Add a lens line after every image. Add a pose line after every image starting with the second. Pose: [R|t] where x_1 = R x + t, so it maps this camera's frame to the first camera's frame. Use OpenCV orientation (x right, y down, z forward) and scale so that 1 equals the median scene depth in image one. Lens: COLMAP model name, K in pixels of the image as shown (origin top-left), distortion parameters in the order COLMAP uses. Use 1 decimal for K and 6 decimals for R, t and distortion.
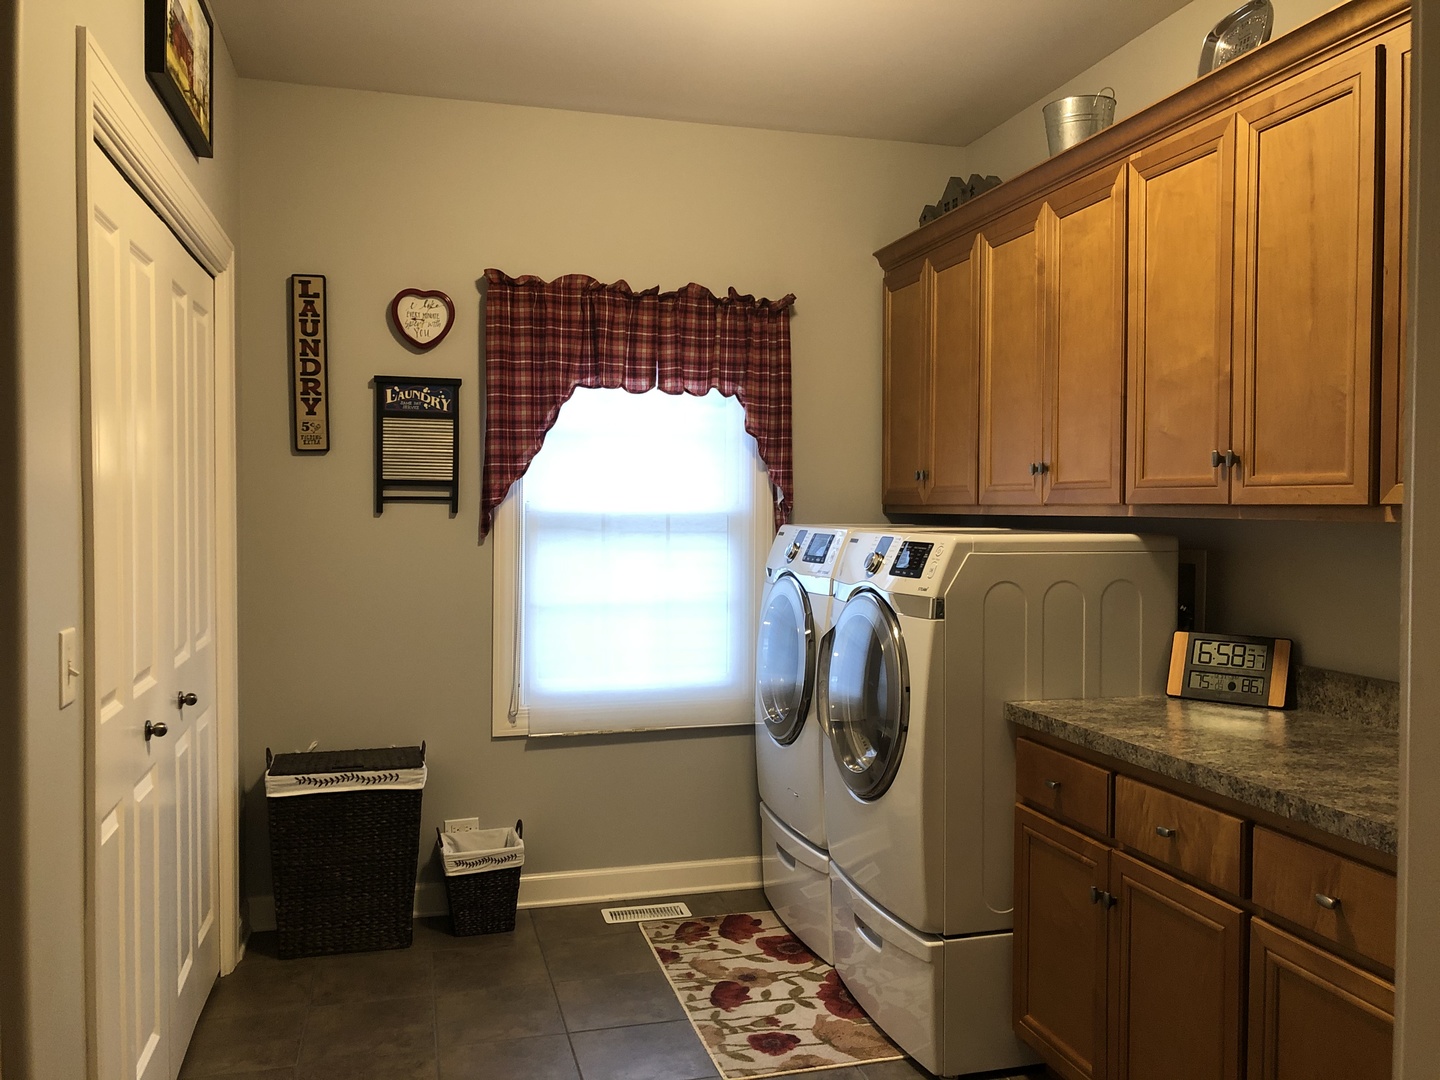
lens RADIAL K [[1200.4, 0, 727.7], [0, 1200.4, 544.2], [0, 0, 1]] dist [0.068433, -0.041867]
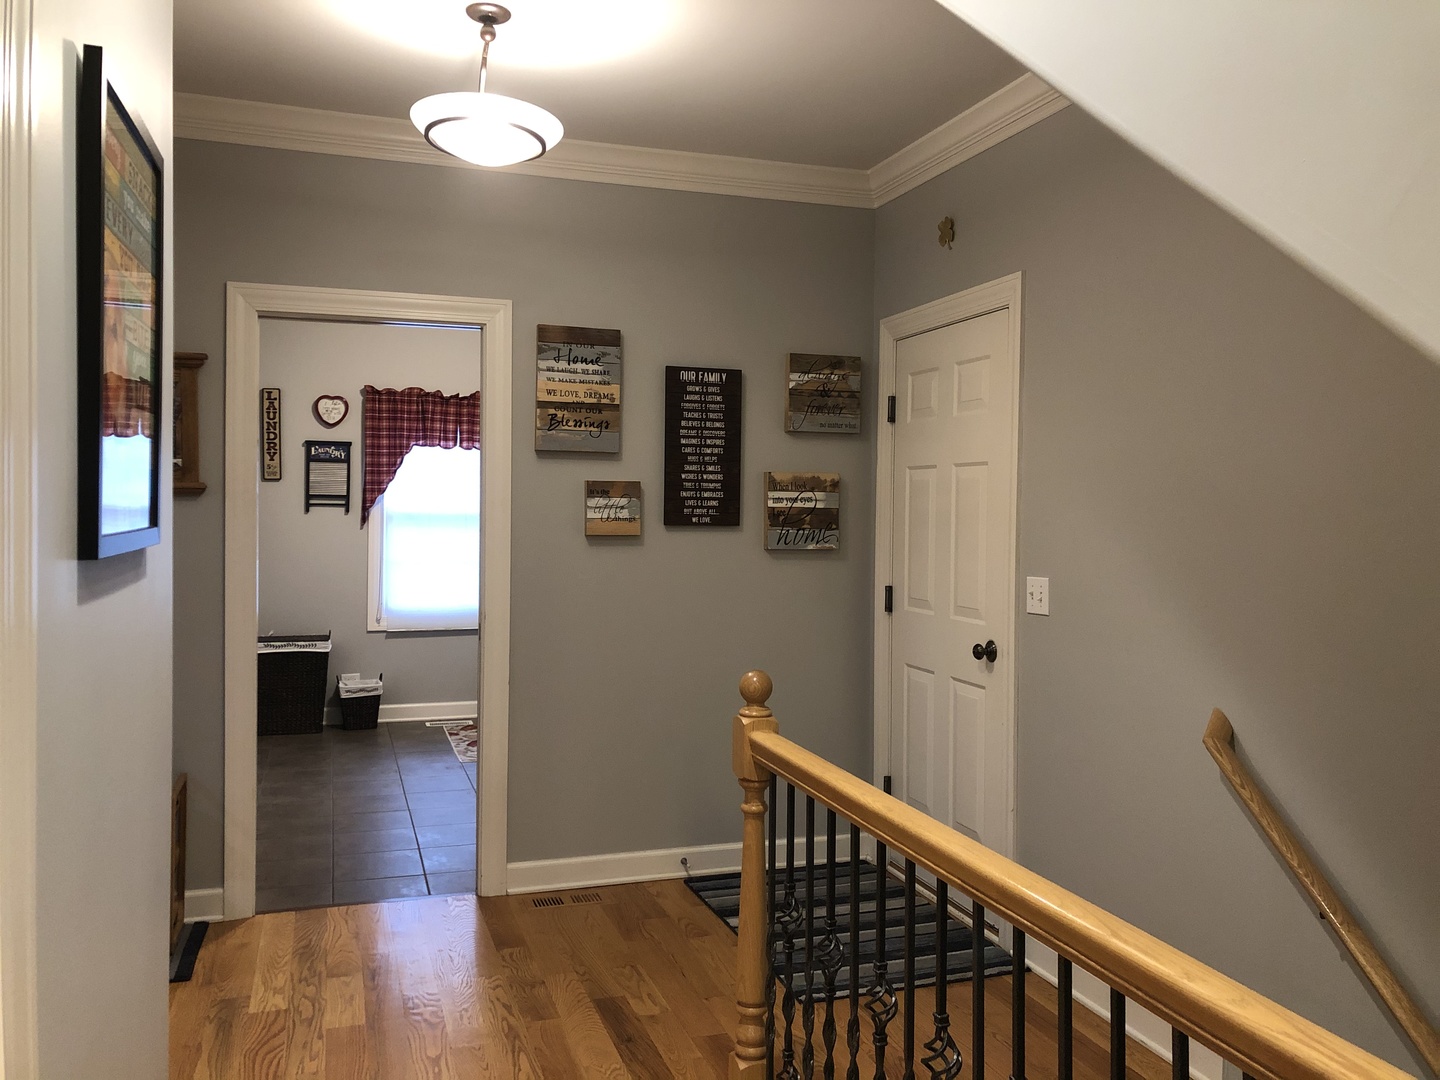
lens RADIAL K [[1200.4, 0, 714.1], [0, 1200.4, 530.8], [0, 0, 1]] dist [0.068433, -0.041867]
pose [[0.998981, 0.006212, 0.044698, 0.268313], [-0.005887, 0.999955, -0.007388, 0.014551], [-0.044742, 0.007117, 0.998973, -0.937353]]
